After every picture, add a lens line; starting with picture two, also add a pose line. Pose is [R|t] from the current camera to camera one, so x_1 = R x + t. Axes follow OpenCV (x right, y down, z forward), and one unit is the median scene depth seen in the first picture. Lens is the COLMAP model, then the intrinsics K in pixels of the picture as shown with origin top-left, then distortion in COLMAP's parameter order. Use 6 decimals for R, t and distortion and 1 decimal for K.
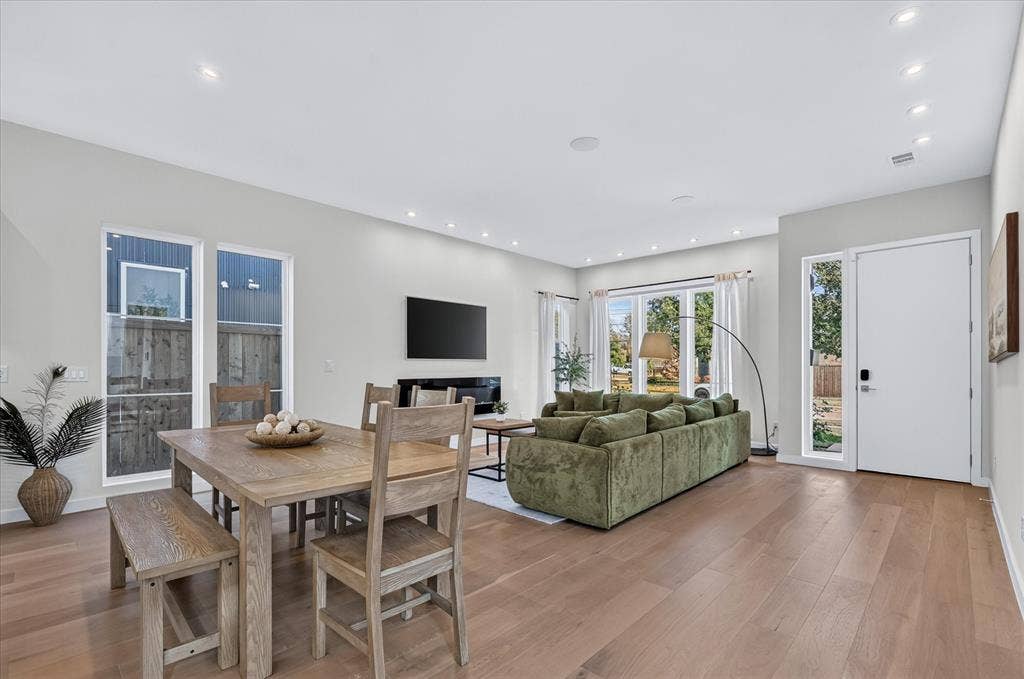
lens RADIAL K [[455.3, 0, 524.7], [0, 455.3, 366.1], [0, 0, 1]] dist [-0.002722, -0.000140]
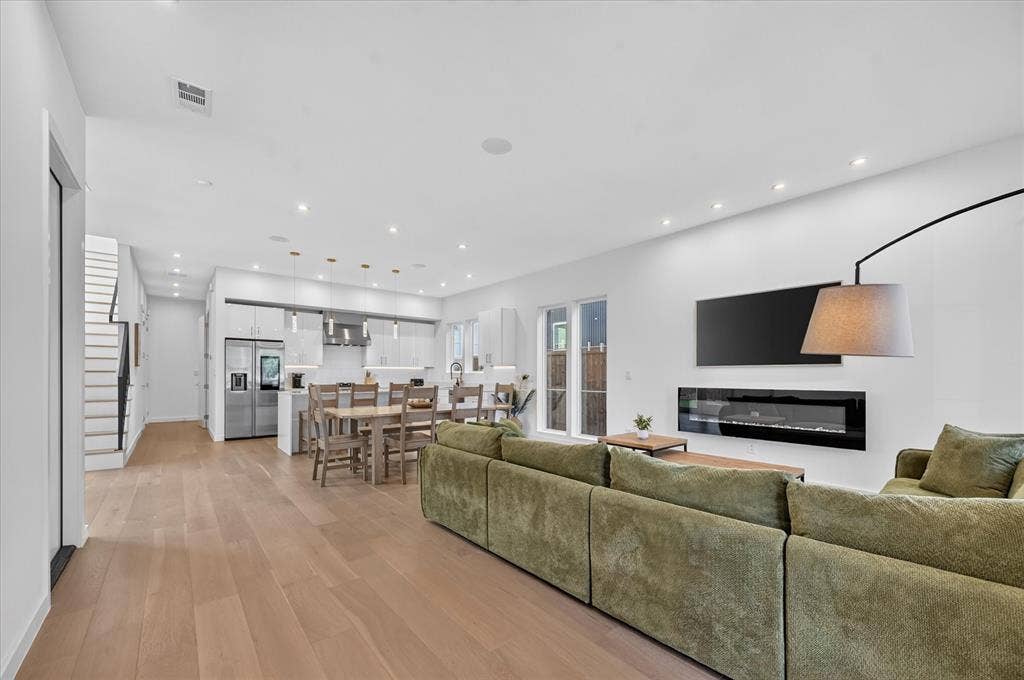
lens RADIAL K [[422.1, 0, 521.8], [0, 422.1, 373.0], [0, 0, 1]] dist [0.007958, -0.000516]
pose [[-0.075297, -0.003554, -0.997155, 0.569348], [-0.000325, 0.999994, -0.003540, 0.000233], [0.997161, 0.000058, -0.075298, 0.616481]]
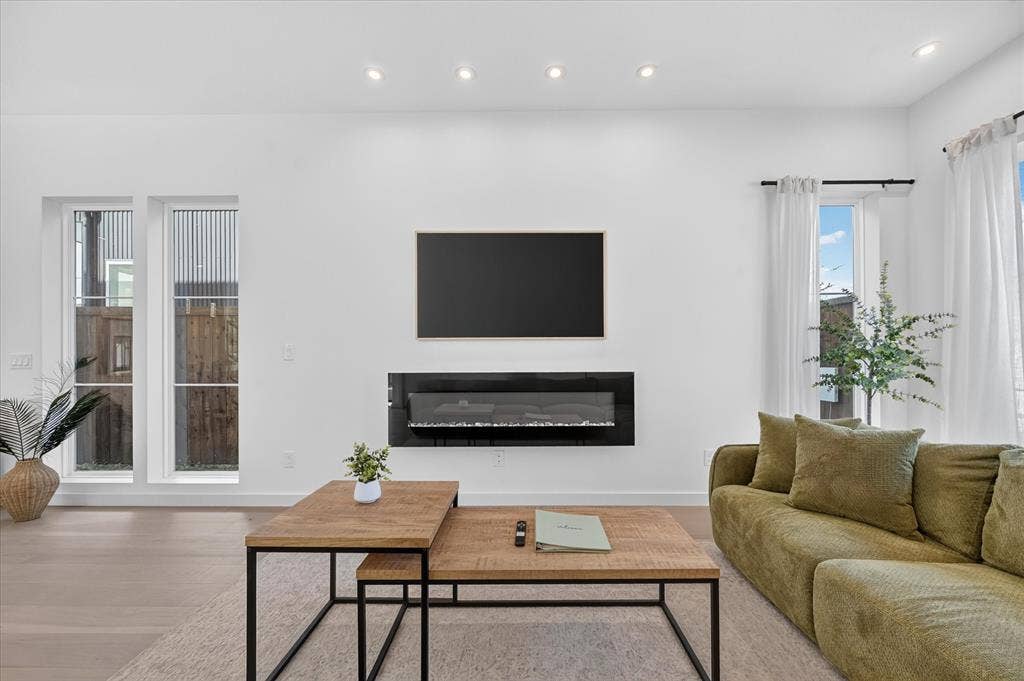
lens RADIAL K [[422.1, 0, 518.1], [0, 422.1, 350.2], [0, 0, 1]] dist [0.007958, -0.000516]
pose [[0.684245, -0.009342, -0.729193, 0.196773], [0.008247, 0.999953, -0.005072, 0.001813], [0.729206, -0.002544, 0.684290, 0.634383]]
